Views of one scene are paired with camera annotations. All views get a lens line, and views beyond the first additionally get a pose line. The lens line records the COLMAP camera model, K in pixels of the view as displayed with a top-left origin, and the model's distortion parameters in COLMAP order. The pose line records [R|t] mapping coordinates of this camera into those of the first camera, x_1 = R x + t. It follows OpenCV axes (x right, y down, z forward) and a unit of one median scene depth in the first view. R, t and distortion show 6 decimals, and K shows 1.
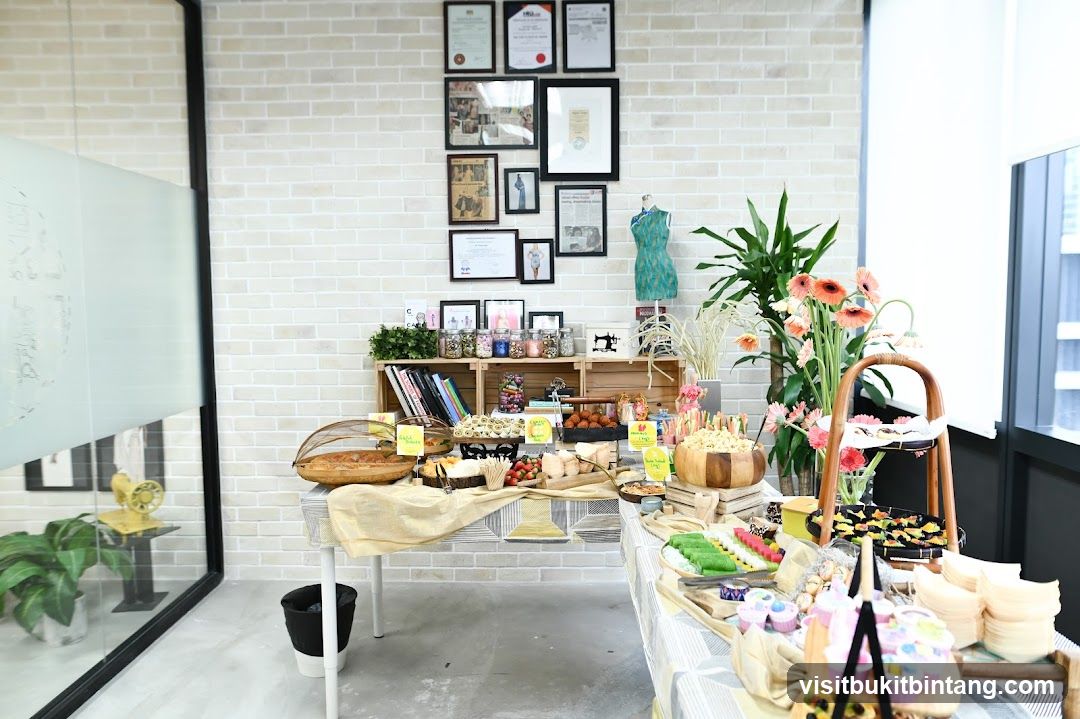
lens RADIAL K [[749.0, 0, 540.0], [0, 749.0, 359.5], [0, 0, 1]] dist [-0.068152, 0.070840]
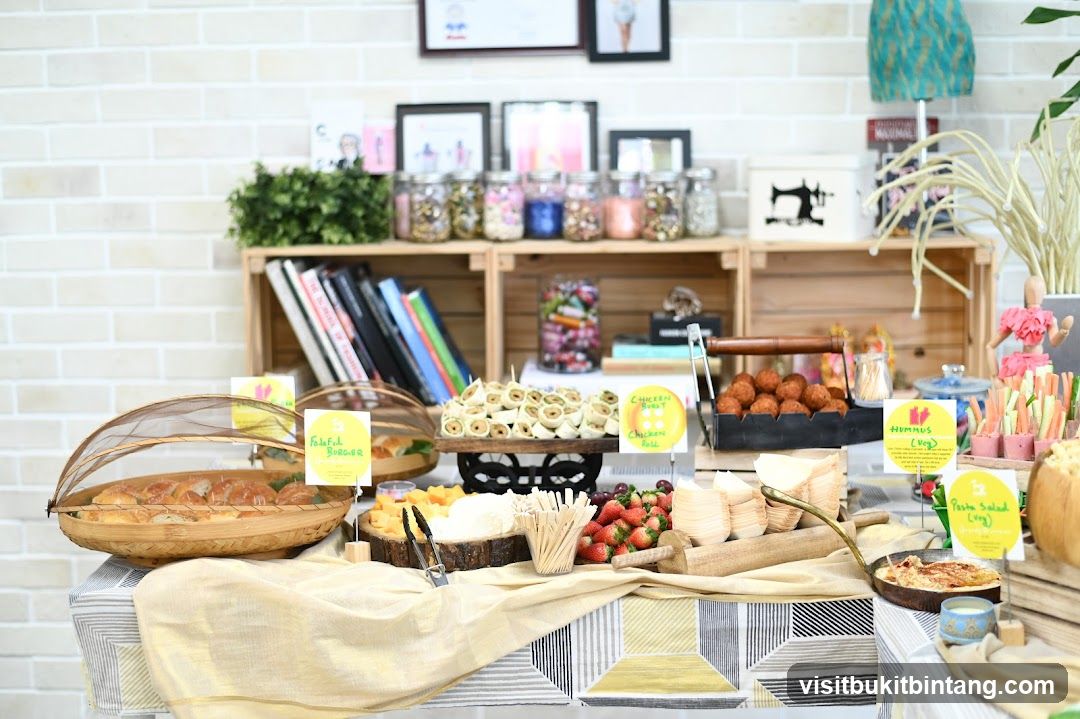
lens RADIAL K [[1583.3, 0, 540.0], [0, 1583.3, 359.5], [0, 0, 1]] dist [-0.120656, 0.064320]
pose [[0.999704, -0.000678, -0.024335, -0.033226], [0.002402, 0.997483, 0.070863, 0.001300], [0.024225, -0.070901, 0.997189, 0.121529]]
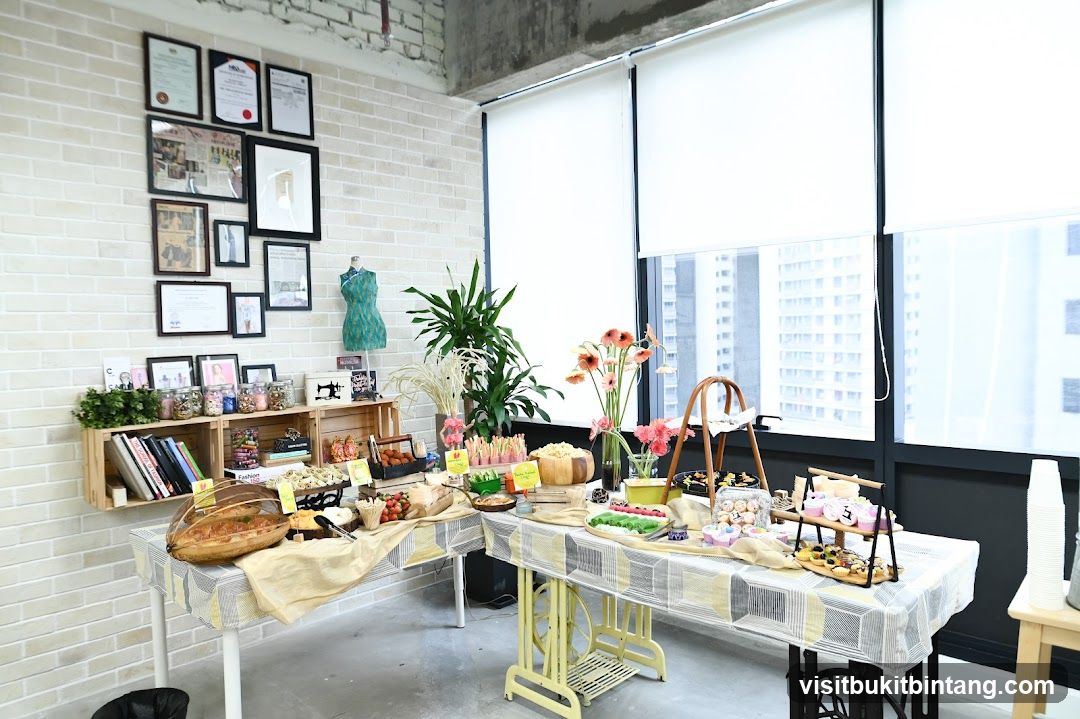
lens RADIAL K [[749.0, 0, 540.0], [0, 749.0, 359.5], [0, 0, 1]] dist [-0.068152, 0.070840]
pose [[0.677870, -0.038000, 0.734199, -0.486208], [0.079326, 0.996613, -0.021658, -0.020352], [-0.730889, 0.072922, 0.678589, 0.050326]]
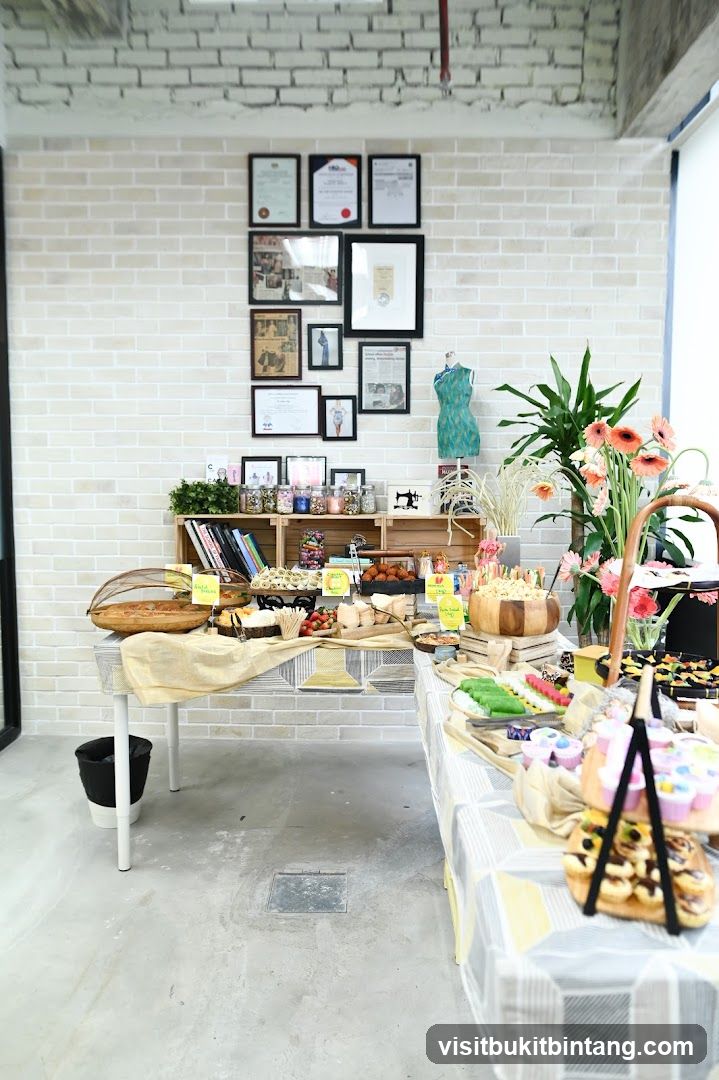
lens RADIAL K [[749.0, 0, 359.5], [0, 749.0, 540.0], [0, 0, 1]] dist [-0.068152, 0.070840]
pose [[0.999863, 0.012362, 0.011035, 0.013945], [-0.012465, 0.999879, 0.009264, 0.022233], [-0.010920, -0.009400, 0.999896, 0.003738]]
